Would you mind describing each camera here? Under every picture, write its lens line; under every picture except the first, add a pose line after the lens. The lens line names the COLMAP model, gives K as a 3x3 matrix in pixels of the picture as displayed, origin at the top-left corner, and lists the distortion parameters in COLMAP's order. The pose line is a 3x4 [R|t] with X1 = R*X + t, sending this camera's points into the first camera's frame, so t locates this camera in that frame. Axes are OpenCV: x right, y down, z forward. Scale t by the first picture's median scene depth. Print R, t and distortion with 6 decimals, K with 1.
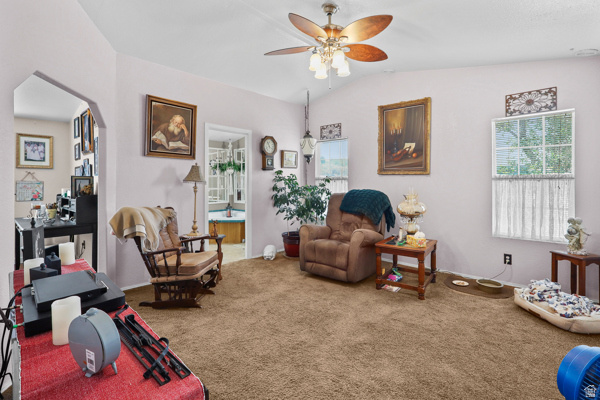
lens RADIAL K [[284.4, 0, 296.8], [0, 284.4, 180.9], [0, 0, 1]] dist [-0.002800, -0.000367]
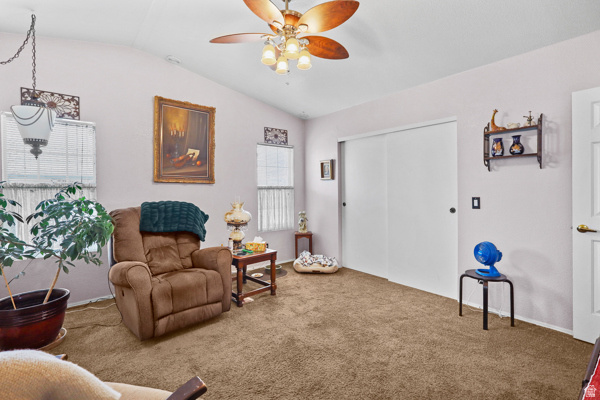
lens RADIAL K [[280.0, 0, 309.0], [0, 280.0, 186.8], [0, 0, 1]] dist [0.037884, -0.000185]
pose [[0.137592, 0.005583, 0.990473, -0.531796], [-0.003759, 0.999980, -0.005115, -0.008464], [-0.990482, -0.003020, 0.137611, 0.569490]]
